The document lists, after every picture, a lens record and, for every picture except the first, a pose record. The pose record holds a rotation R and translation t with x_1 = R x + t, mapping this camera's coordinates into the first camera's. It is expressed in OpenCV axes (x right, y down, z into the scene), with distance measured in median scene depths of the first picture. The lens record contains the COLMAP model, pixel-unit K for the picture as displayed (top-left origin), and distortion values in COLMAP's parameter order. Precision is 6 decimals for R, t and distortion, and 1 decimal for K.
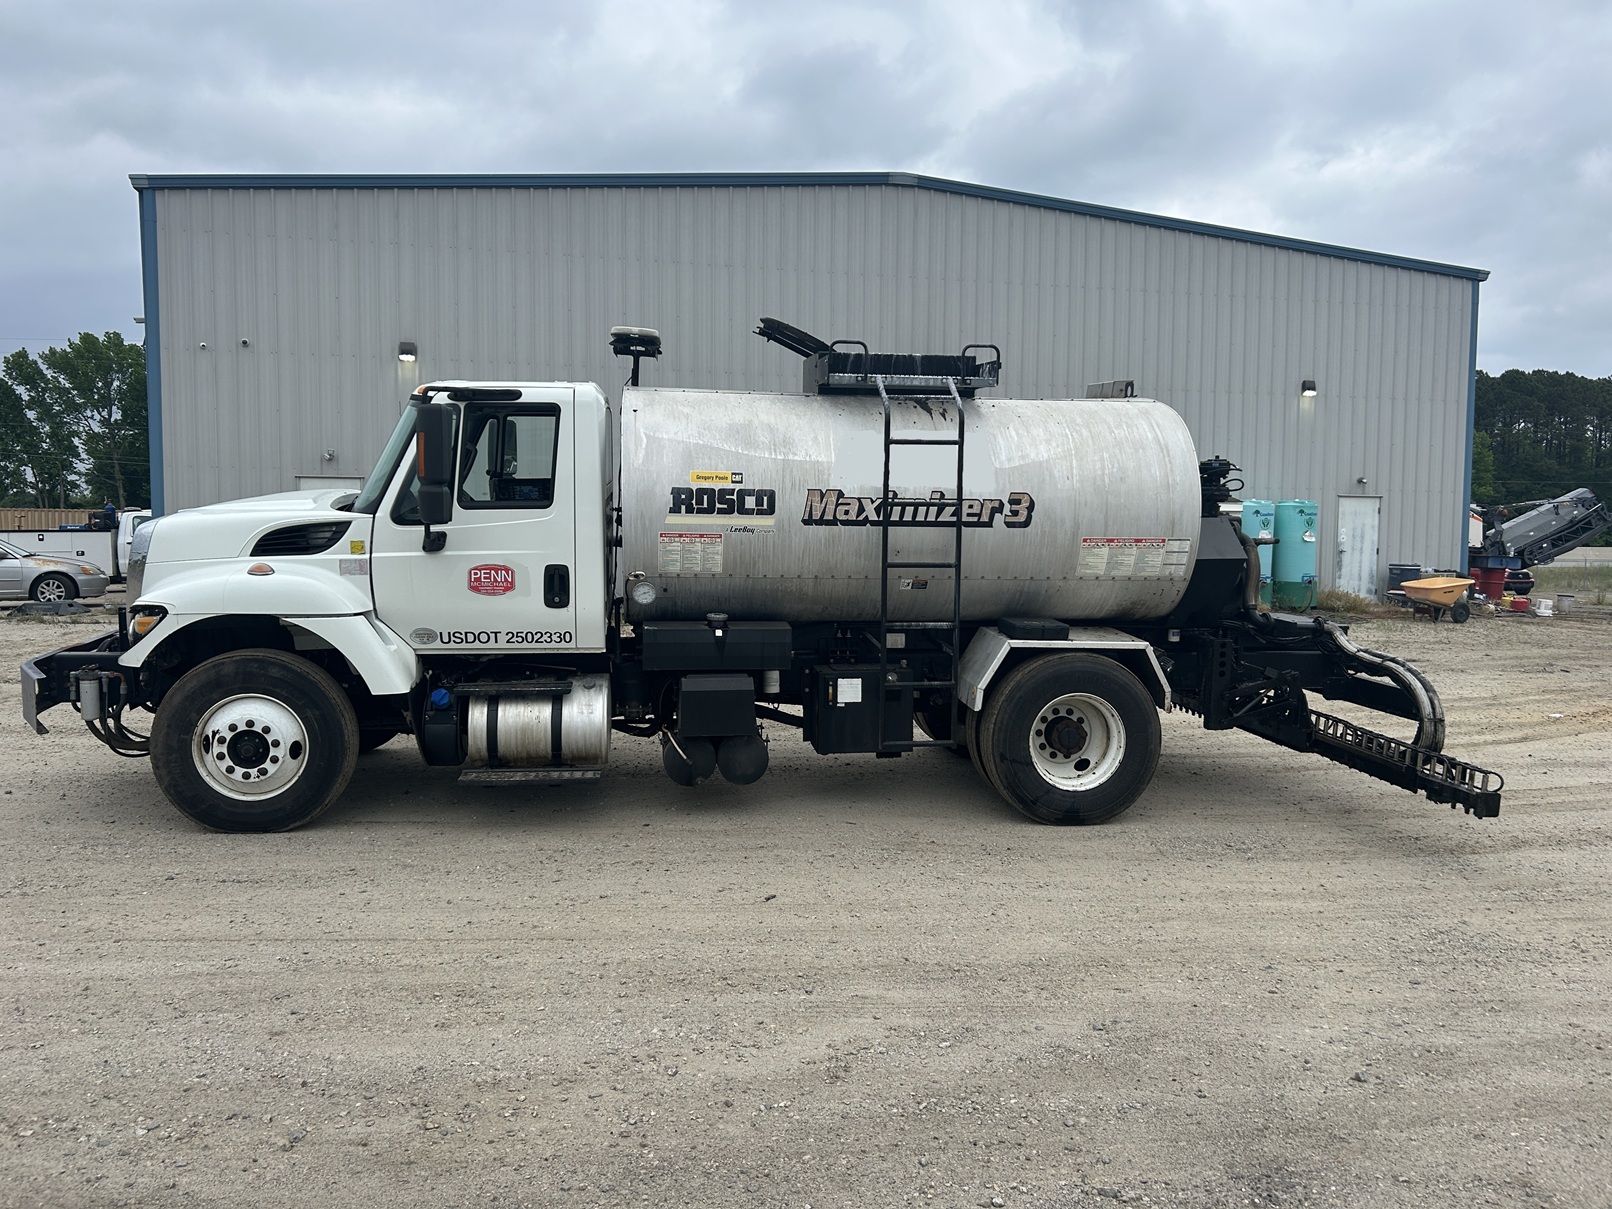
lens RADIAL K [[1237.2, 0, 804.2], [0, 1237.2, 623.3], [0, 0, 1]] dist [0.099468, -0.002893]
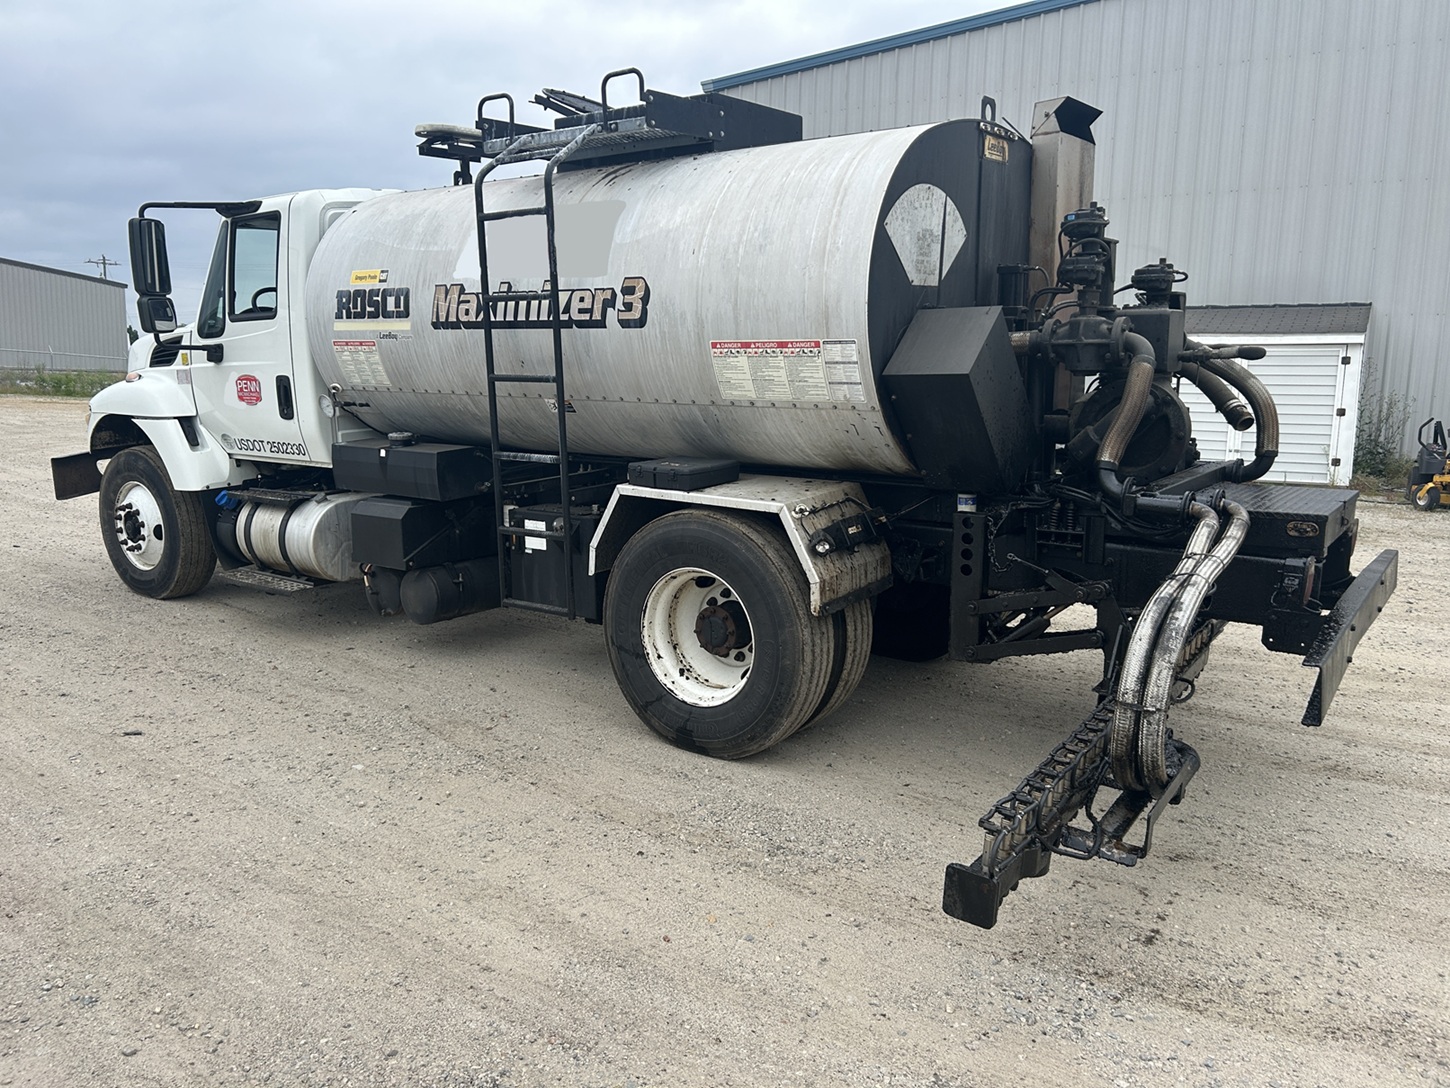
lens RADIAL K [[1101.0, 0, 717.5], [0, 1101.0, 565.6], [0, 0, 1]] dist [0.033430, -0.030177]
pose [[0.725027, 0.118899, -0.678379, 0.665797], [-0.063602, 0.992335, 0.105949, -0.011678], [0.685777, -0.033670, 0.727033, 0.578507]]
